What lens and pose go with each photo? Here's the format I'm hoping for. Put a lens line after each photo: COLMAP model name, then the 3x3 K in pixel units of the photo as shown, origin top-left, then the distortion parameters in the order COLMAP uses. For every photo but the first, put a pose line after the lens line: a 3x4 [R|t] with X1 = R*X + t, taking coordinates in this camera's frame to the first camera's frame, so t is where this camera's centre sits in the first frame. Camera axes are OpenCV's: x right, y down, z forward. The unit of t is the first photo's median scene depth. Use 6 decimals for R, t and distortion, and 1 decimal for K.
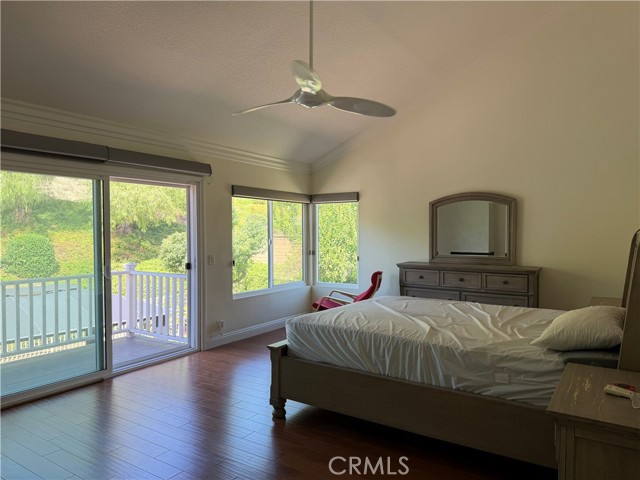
lens RADIAL K [[450.0, 0, 314.2], [0, 450.0, 240.5], [0, 0, 1]] dist [0.044108, -0.038563]
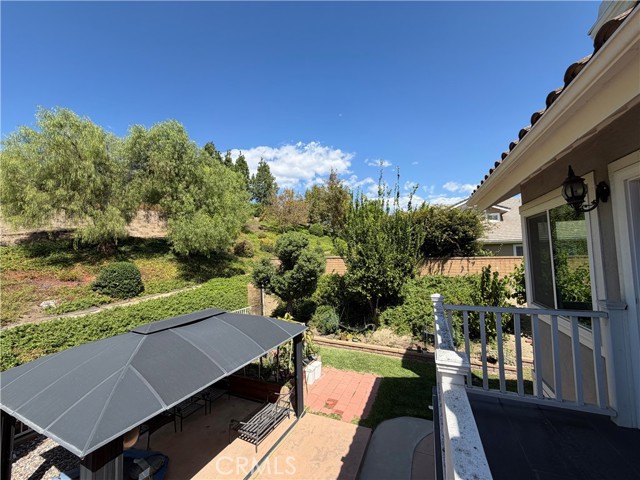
lens RADIAL K [[254.7, 0, 319.3], [0, 254.7, 242.5], [0, 0, 1]] dist [-0.000920, -0.000198]
pose [[0.980698, -0.016205, 0.194857, -1.357450], [0.029831, 0.997294, -0.067198, -0.028180], [-0.193241, 0.071714, 0.978527, 1.209460]]
